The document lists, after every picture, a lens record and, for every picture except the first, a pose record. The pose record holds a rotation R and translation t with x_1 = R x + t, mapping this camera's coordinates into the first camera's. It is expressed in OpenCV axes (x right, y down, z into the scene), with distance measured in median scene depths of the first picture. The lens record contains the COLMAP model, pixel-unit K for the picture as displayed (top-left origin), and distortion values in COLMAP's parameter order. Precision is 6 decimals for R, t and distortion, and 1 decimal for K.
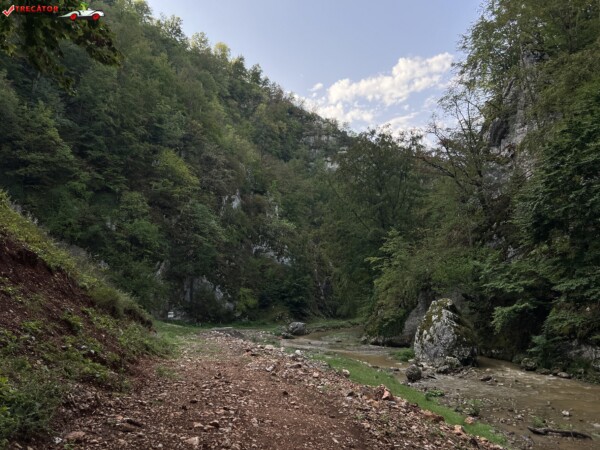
lens RADIAL K [[450.8, 0, 307.6], [0, 450.8, 228.1], [0, 0, 1]] dist [0.056232, -0.062634]
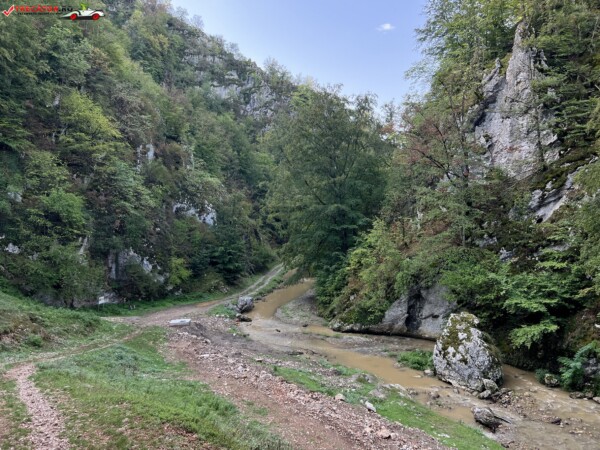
lens RADIAL K [[450.8, 0, 306.2], [0, 450.8, 223.9], [0, 0, 1]] dist [0.056232, -0.062634]
pose [[0.953934, -0.007710, 0.299916, -0.184323], [-0.043227, 0.985707, 0.162831, -0.102921], [-0.296885, -0.168295, 0.939966, 0.104980]]
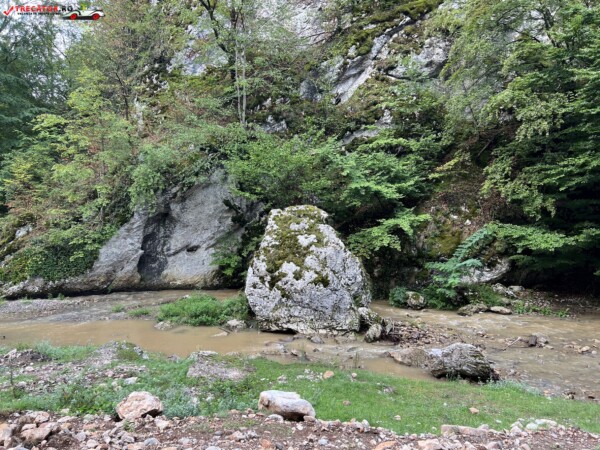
lens RADIAL K [[450.8, 0, 297.8], [0, 450.8, 226.5], [0, 0, 1]] dist [0.056232, -0.062634]
pose [[0.497761, -0.004802, 0.867301, -0.099605], [-0.146851, 0.985080, 0.089735, 0.071989], [-0.854792, -0.172031, 0.489629, 0.396412]]
